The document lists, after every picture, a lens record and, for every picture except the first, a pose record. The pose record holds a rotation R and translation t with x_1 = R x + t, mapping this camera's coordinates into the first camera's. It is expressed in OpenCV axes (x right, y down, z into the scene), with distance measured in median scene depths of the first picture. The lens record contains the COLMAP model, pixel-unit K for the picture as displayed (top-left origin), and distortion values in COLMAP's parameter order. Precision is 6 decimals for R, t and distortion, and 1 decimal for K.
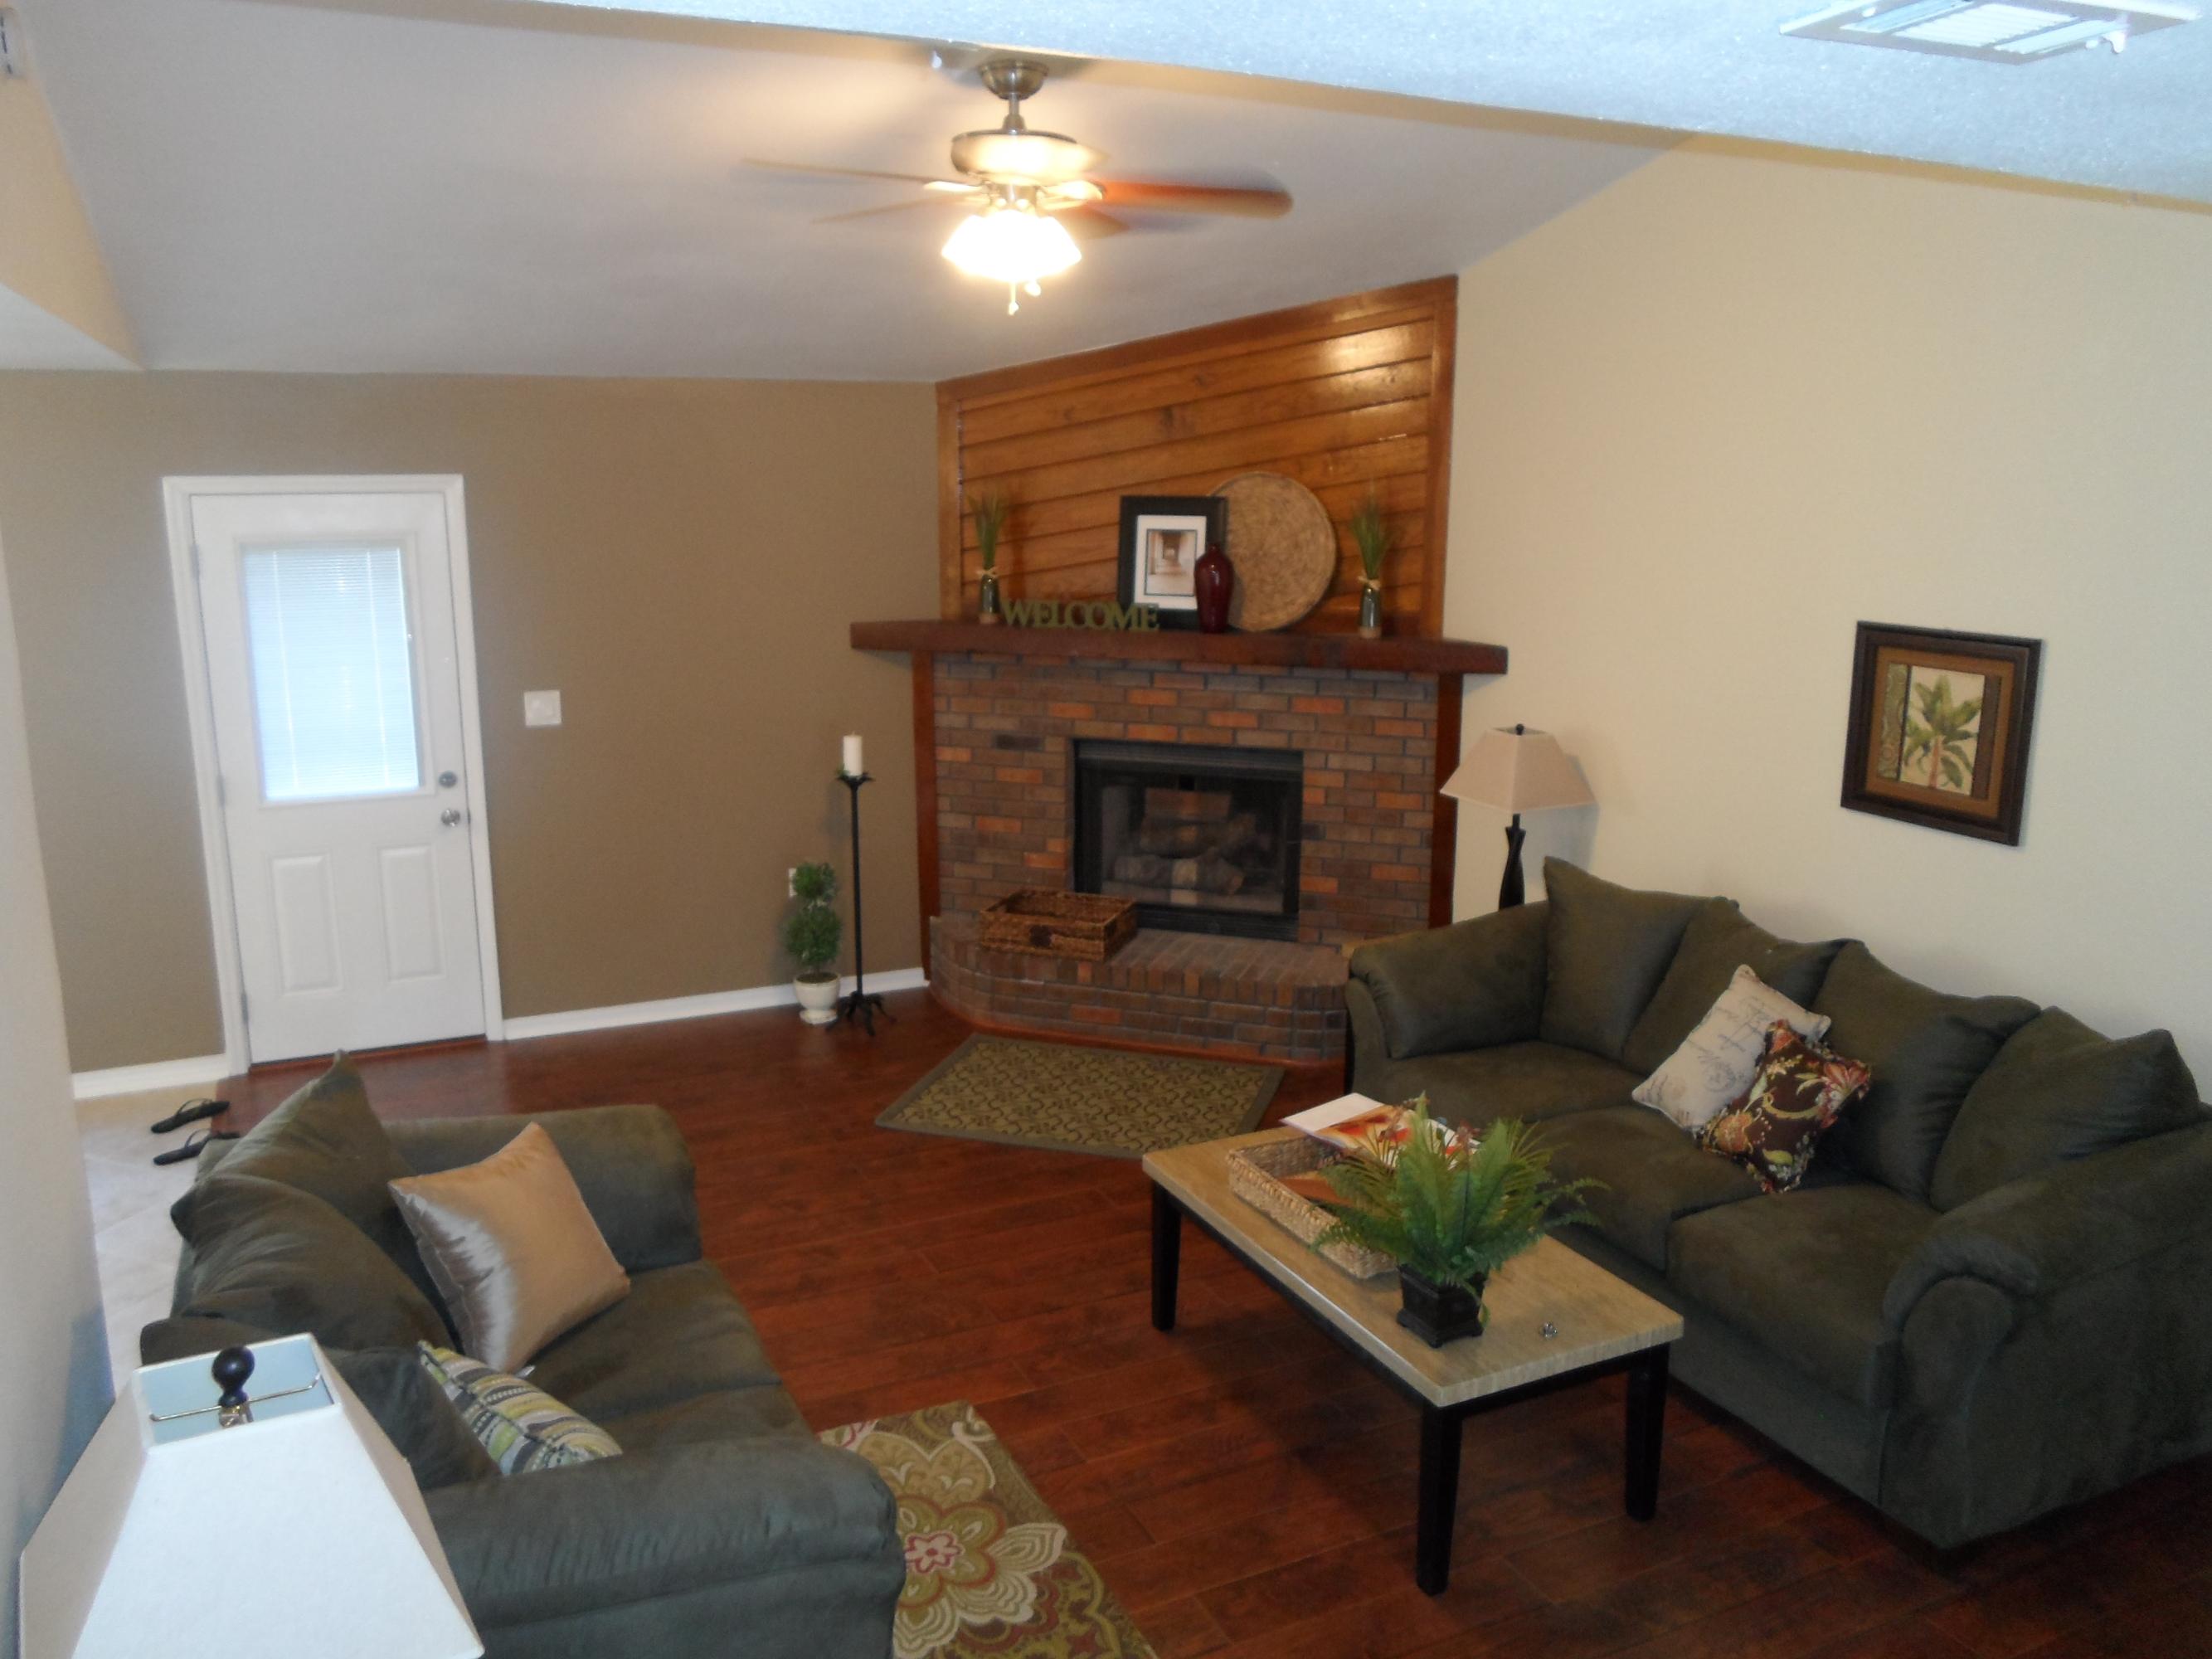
lens RADIAL K [[1679.0, 0, 1097.9], [0, 1679.0, 827.1], [0, 0, 1]] dist [-0.011246, -0.000575]
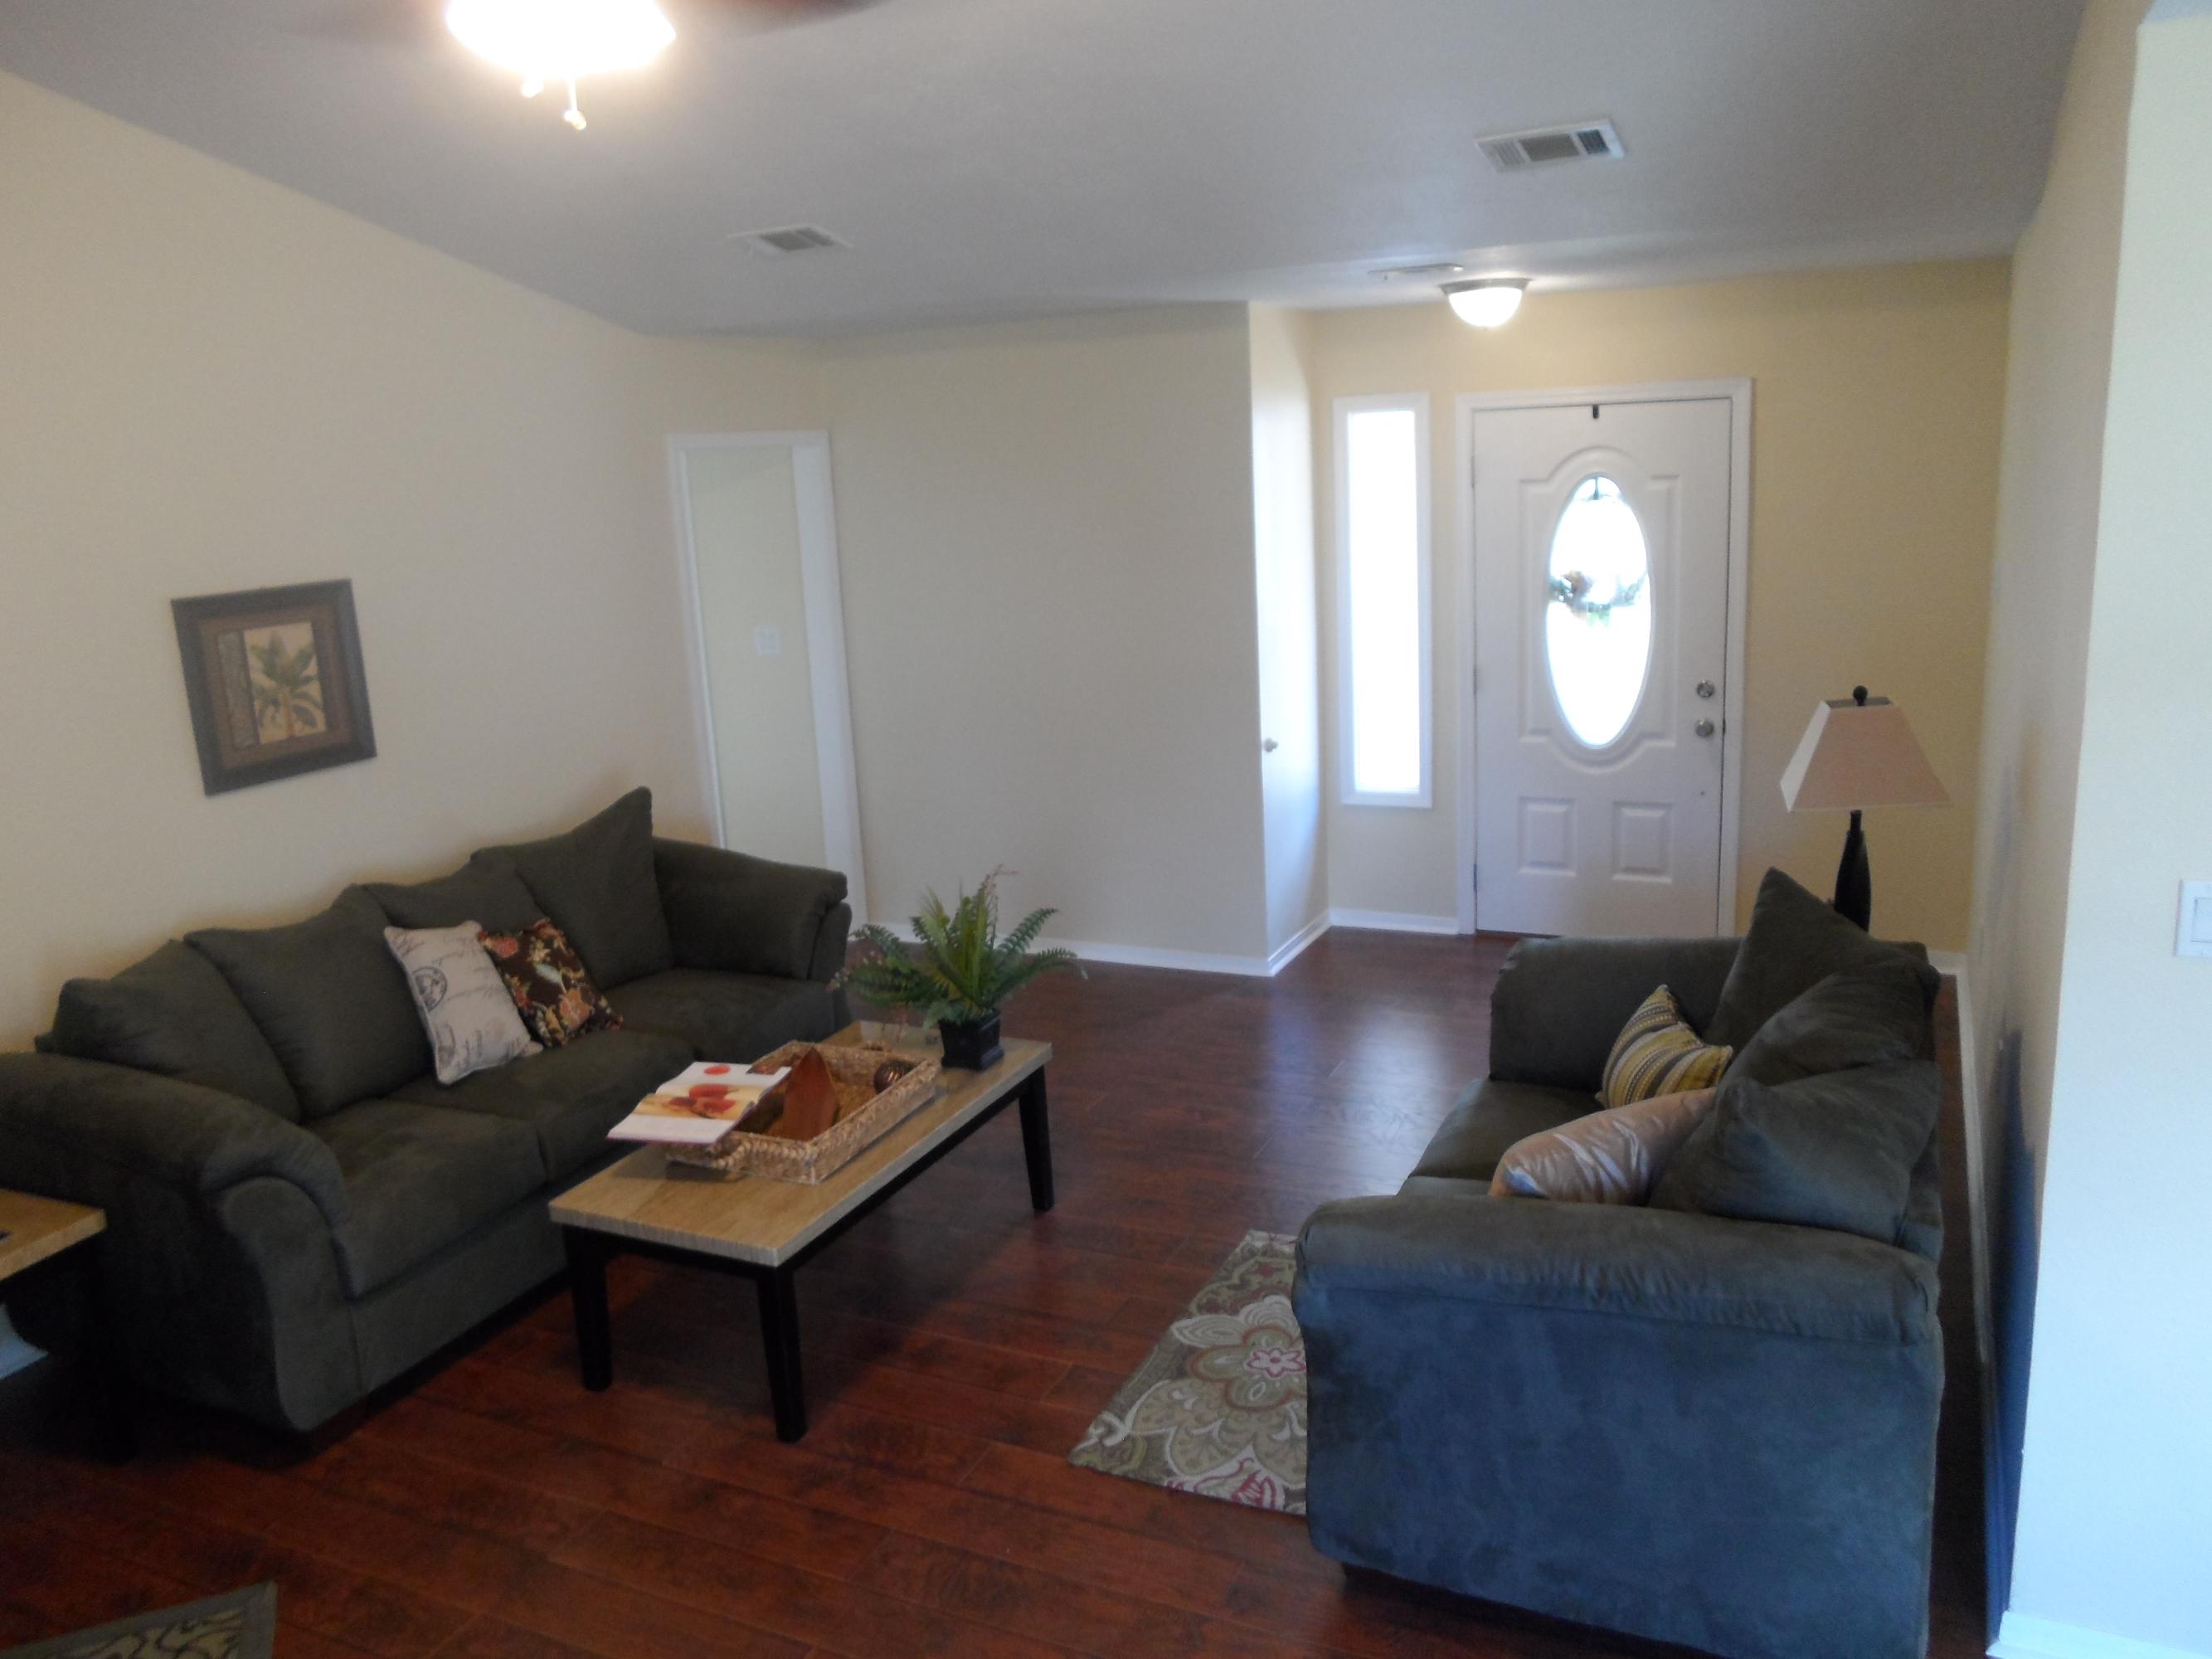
lens RADIAL K [[1679.0, 0, 1098.4], [0, 1679.0, 828.3], [0, 0, 1]] dist [-0.011246, -0.000575]
pose [[-0.624676, -0.142379, 0.767794, -0.654536], [0.218174, 0.912259, 0.346674, -0.231536], [-0.749786, 0.384072, -0.538803, 1.233077]]
